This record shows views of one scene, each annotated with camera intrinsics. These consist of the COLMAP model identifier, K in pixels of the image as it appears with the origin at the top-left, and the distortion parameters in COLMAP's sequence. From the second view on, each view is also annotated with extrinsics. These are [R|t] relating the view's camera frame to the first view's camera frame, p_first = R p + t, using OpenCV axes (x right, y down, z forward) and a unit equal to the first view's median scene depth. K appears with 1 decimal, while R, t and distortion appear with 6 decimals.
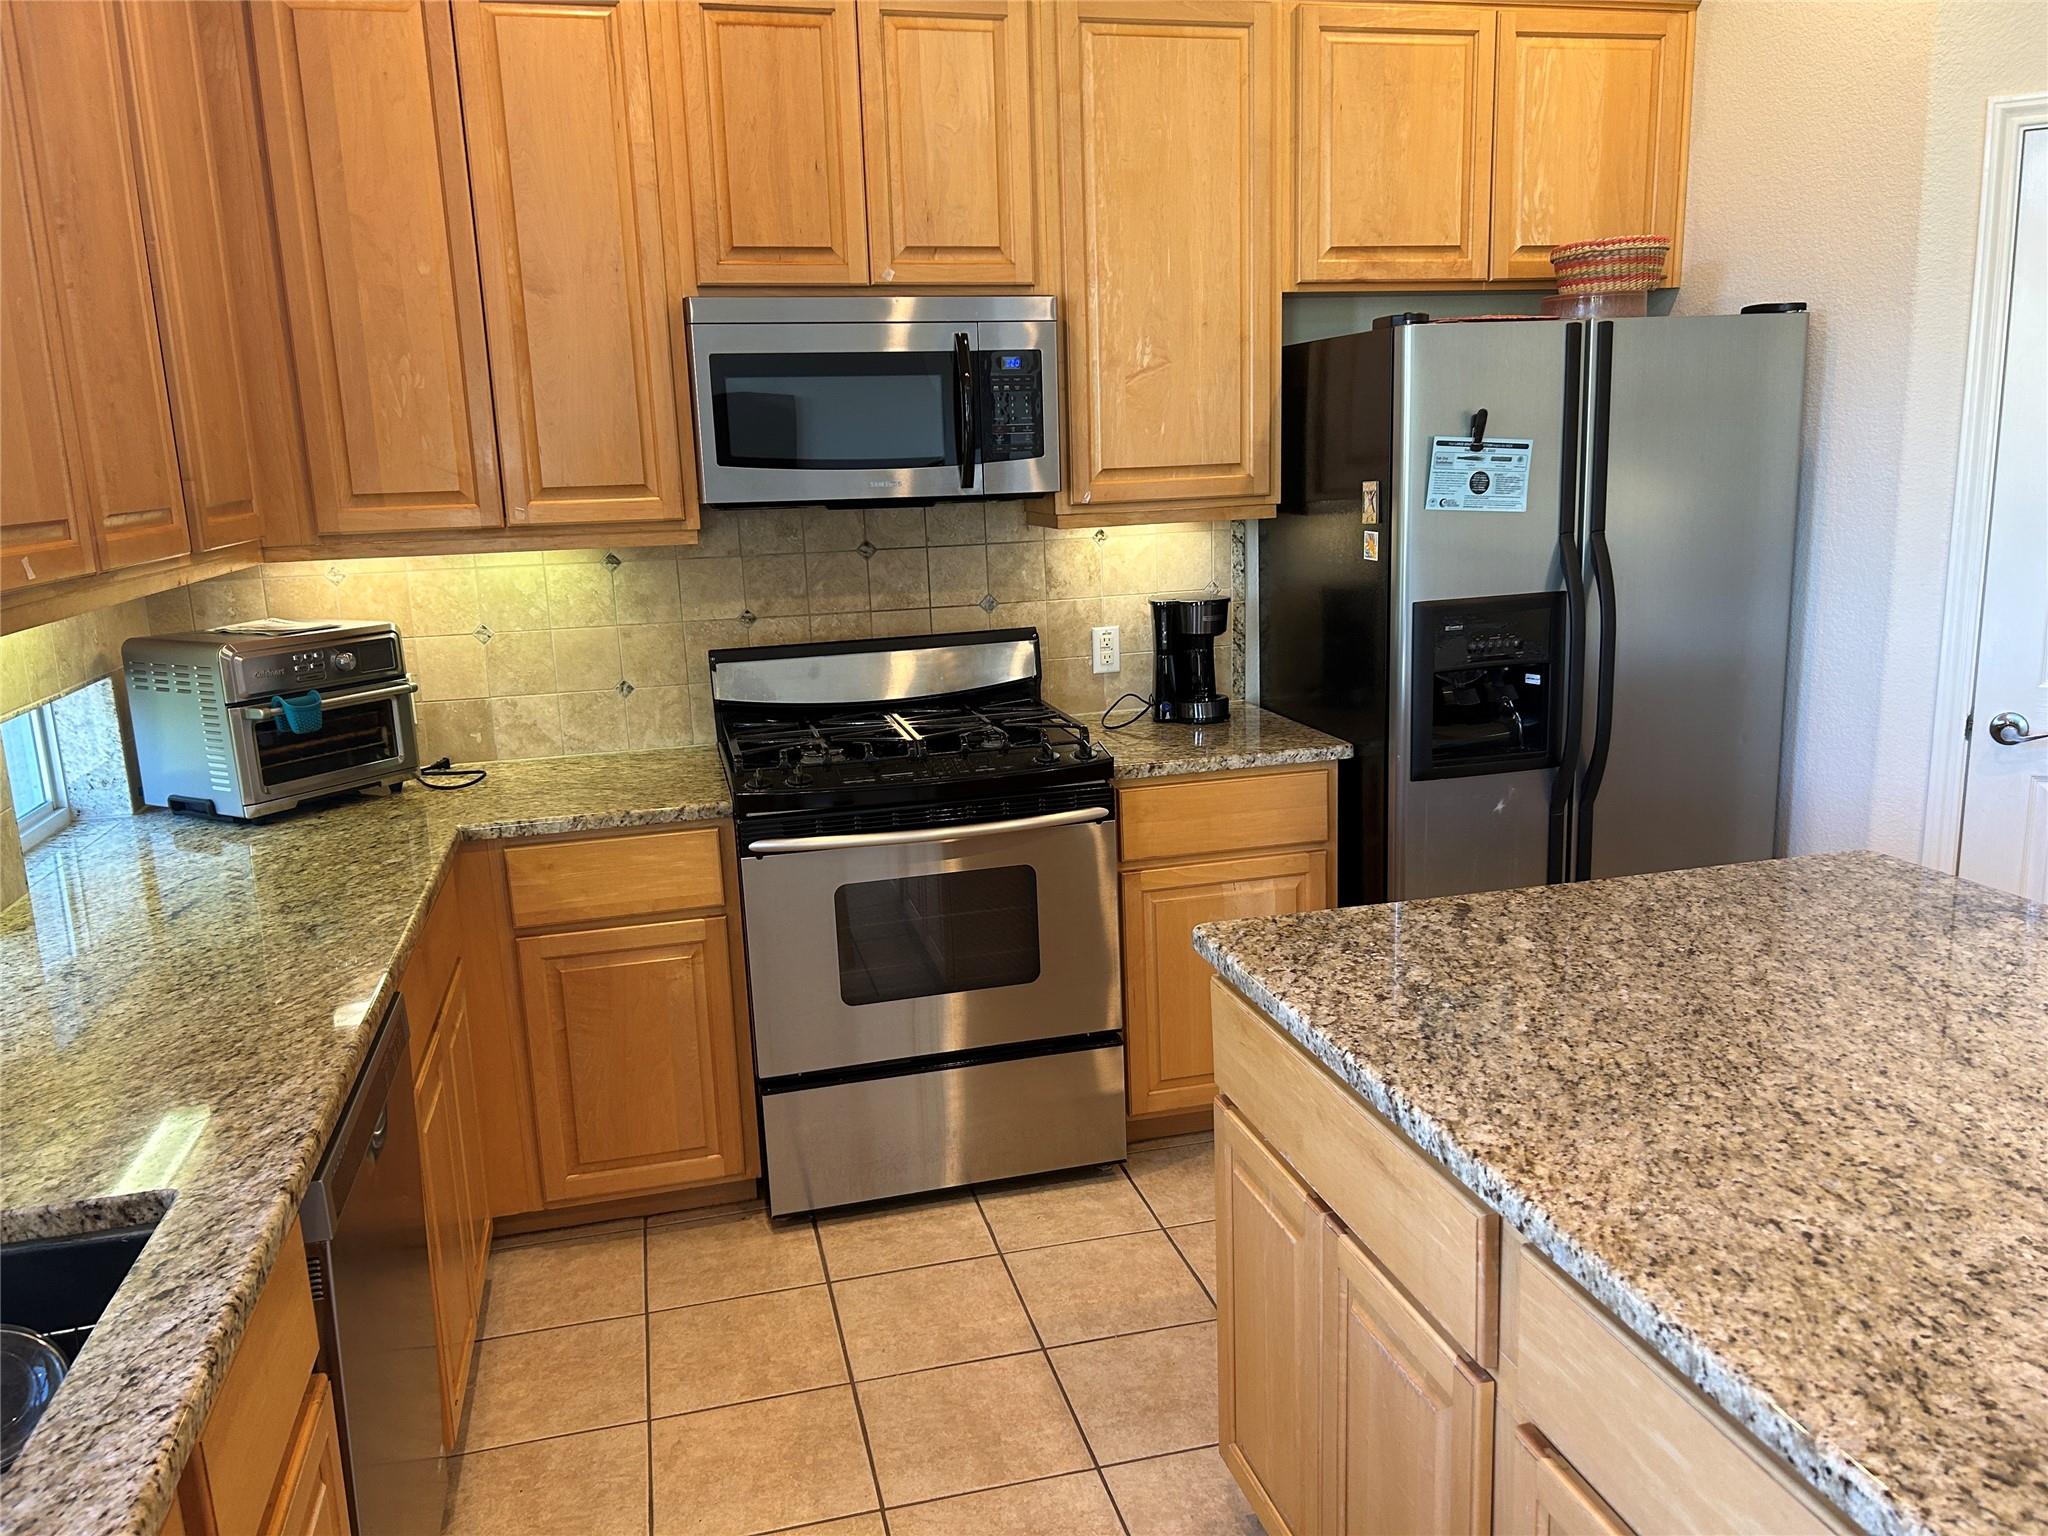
lens RADIAL K [[1543.0, 0, 1039.3], [0, 1543.0, 778.5], [0, 0, 1]] dist [0.056303, -0.072914]
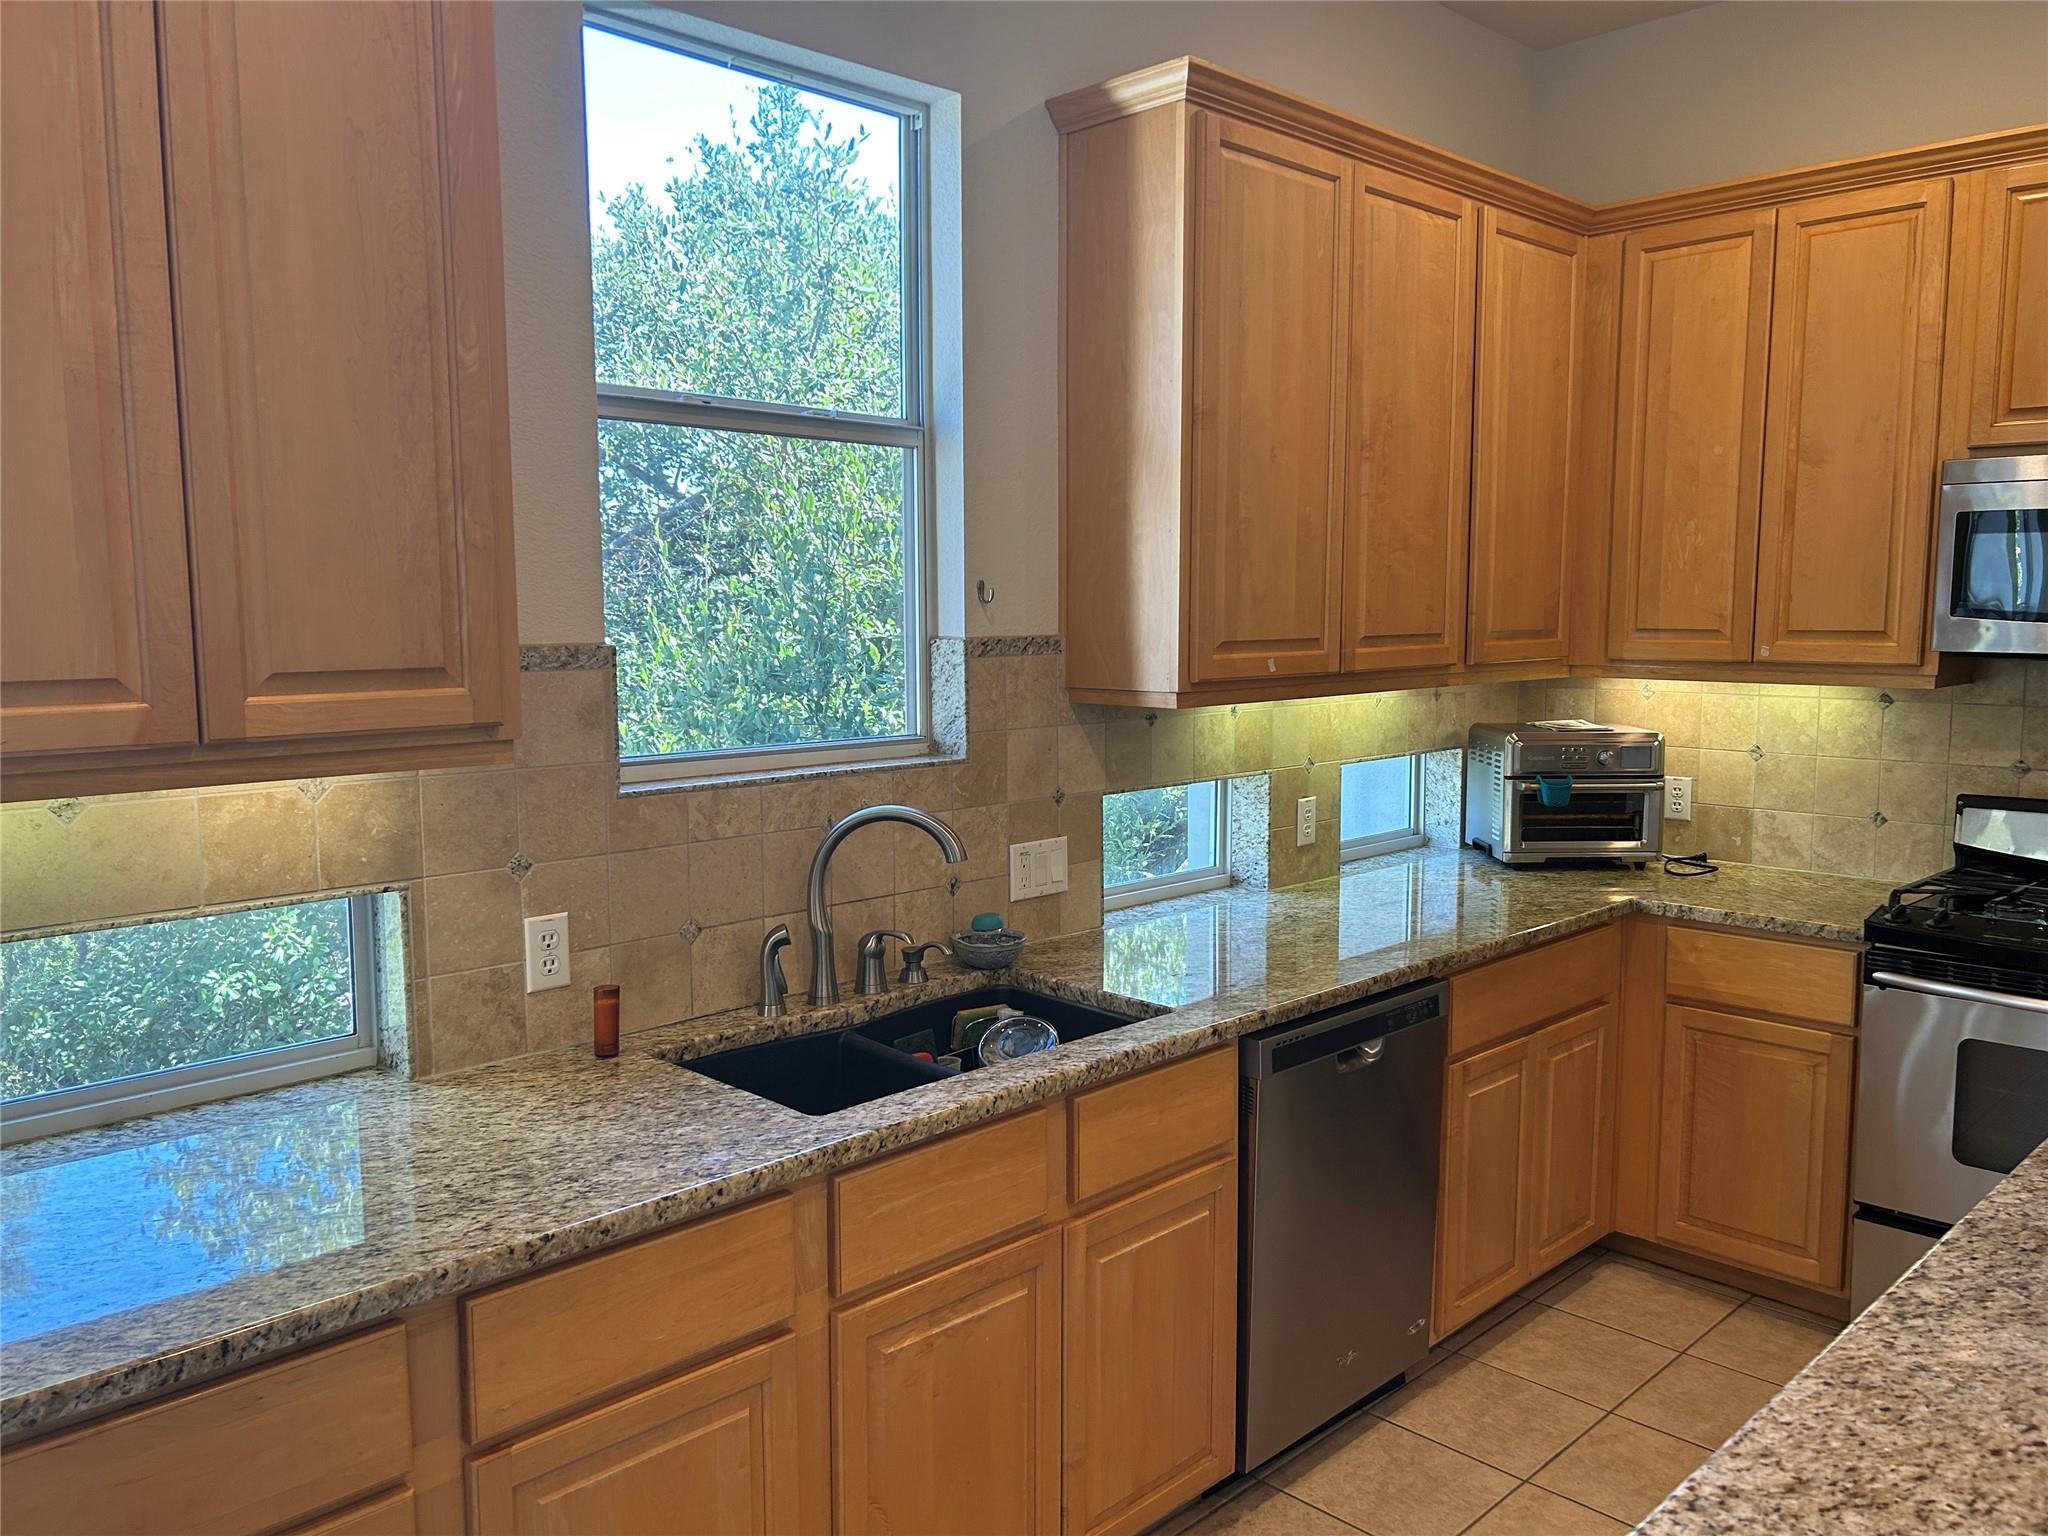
lens RADIAL K [[1540.9, 0, 1029.9], [0, 1540.9, 766.6], [0, 0, 1]] dist [0.063252, -0.071122]
pose [[0.501489, 0.124292, -0.856190, 0.411599], [-0.194369, 0.980515, 0.028494, -0.013353], [0.843048, 0.152128, 0.515875, -0.048220]]
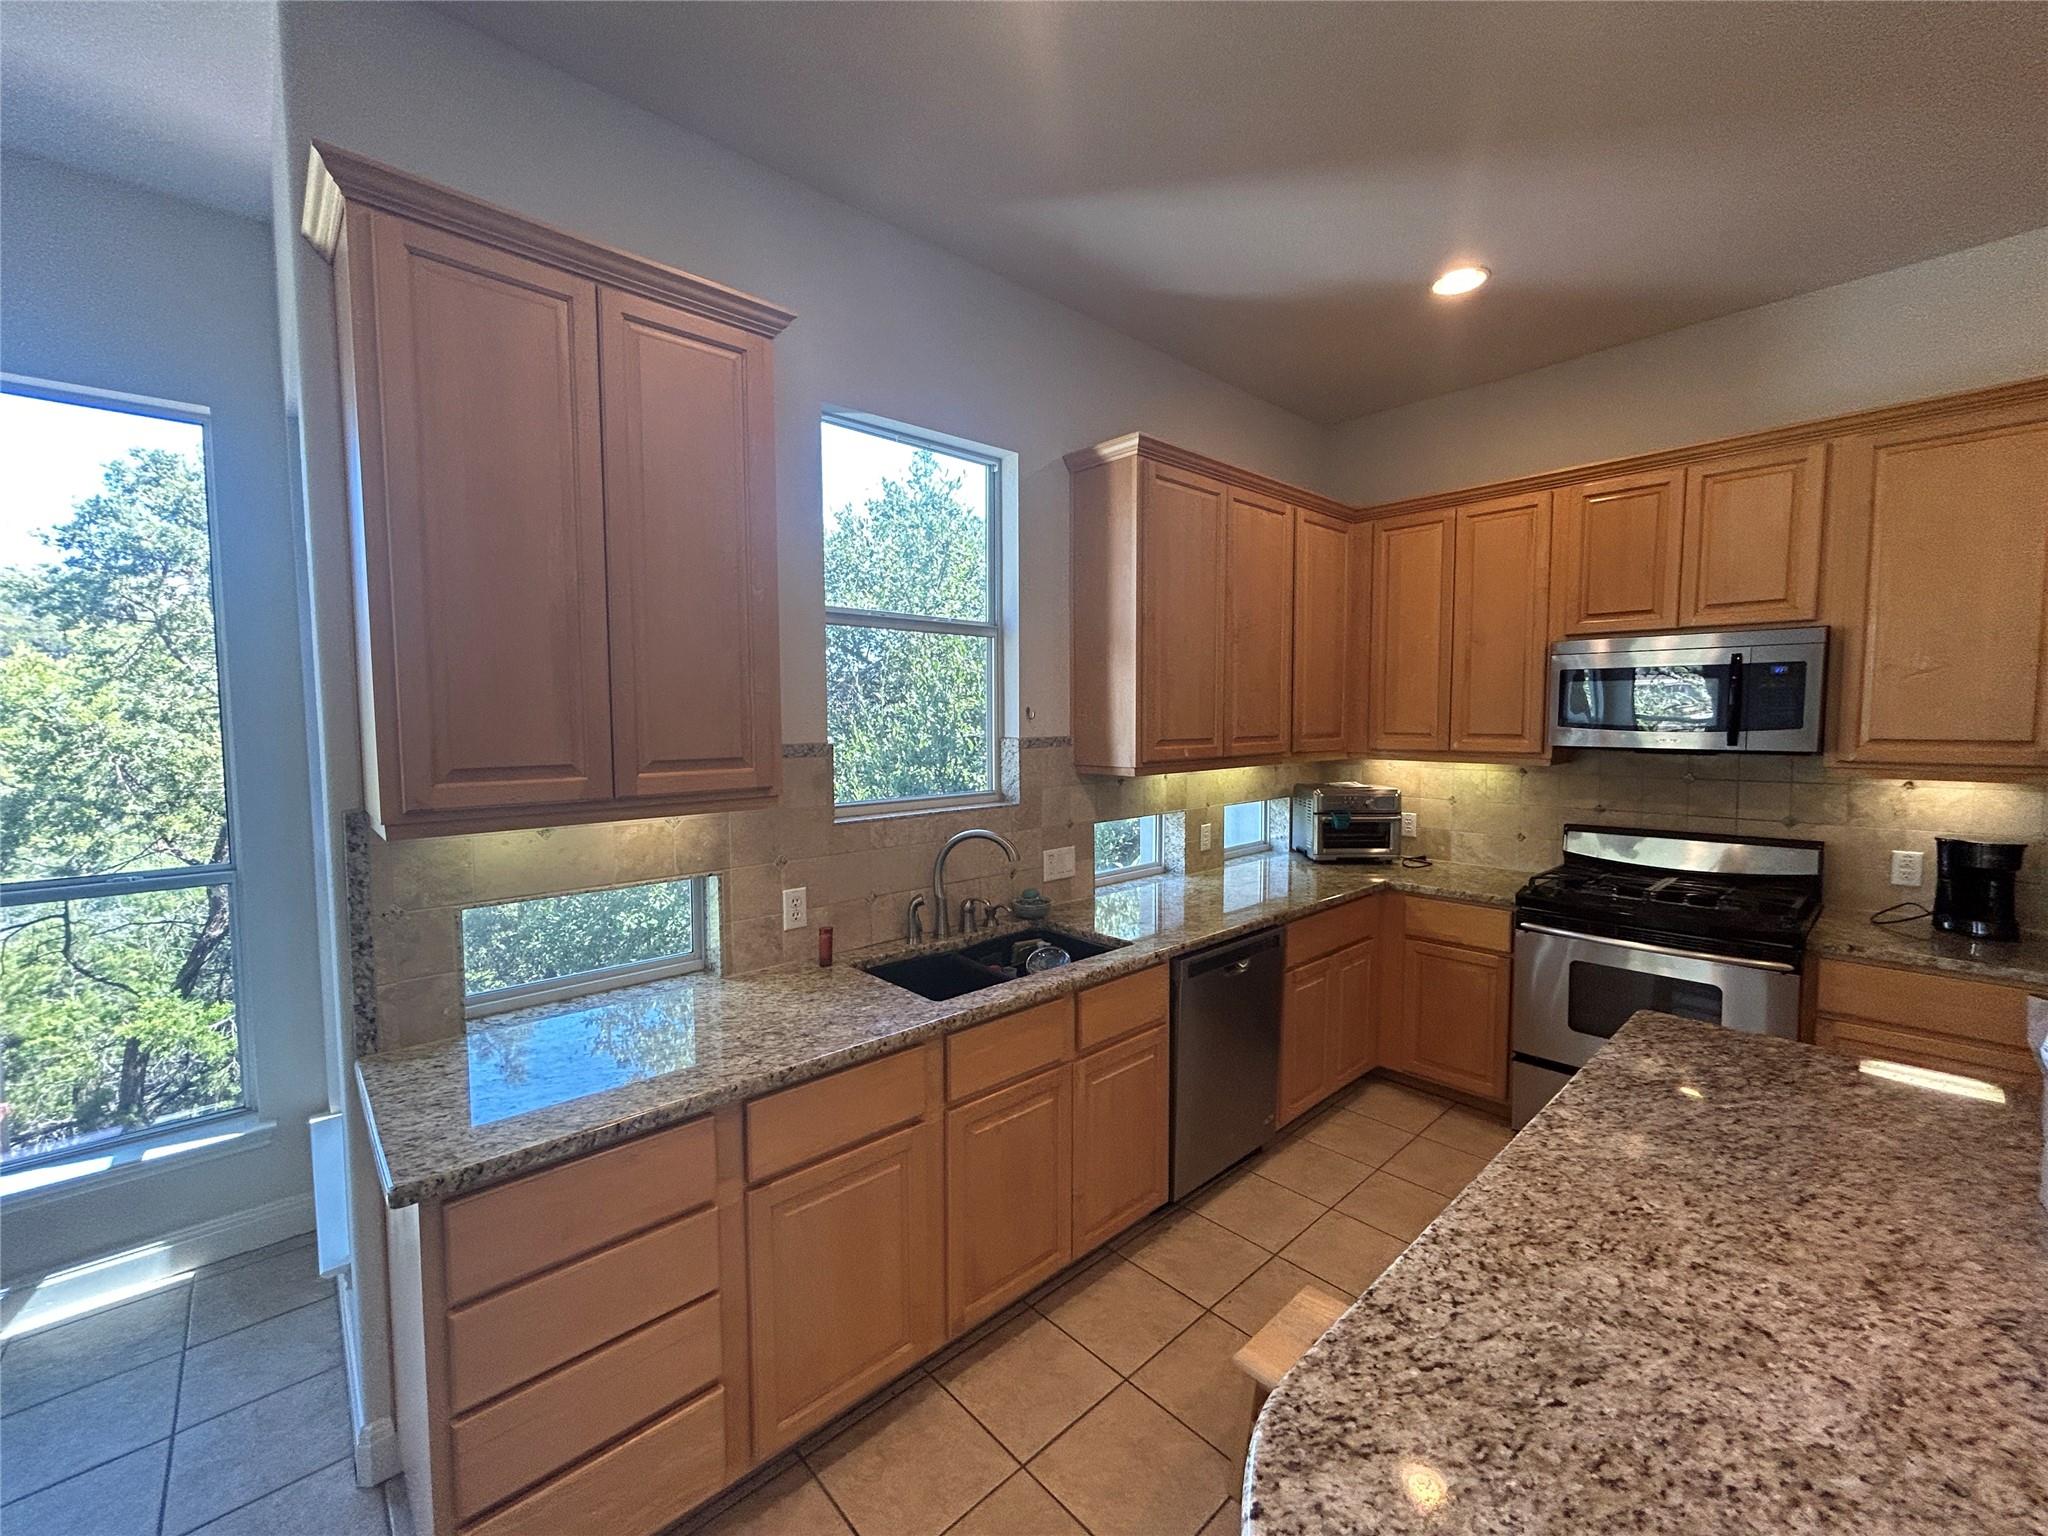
lens RADIAL K [[824.0, 0, 1018.2], [0, 824.0, 763.4], [0, 0, 1]] dist [0.000333, -0.000396]
pose [[0.464289, 0.083390, -0.881749, 0.398242], [-0.195621, 0.980626, -0.010264, -0.018395], [0.863810, 0.177254, 0.471607, -0.042911]]
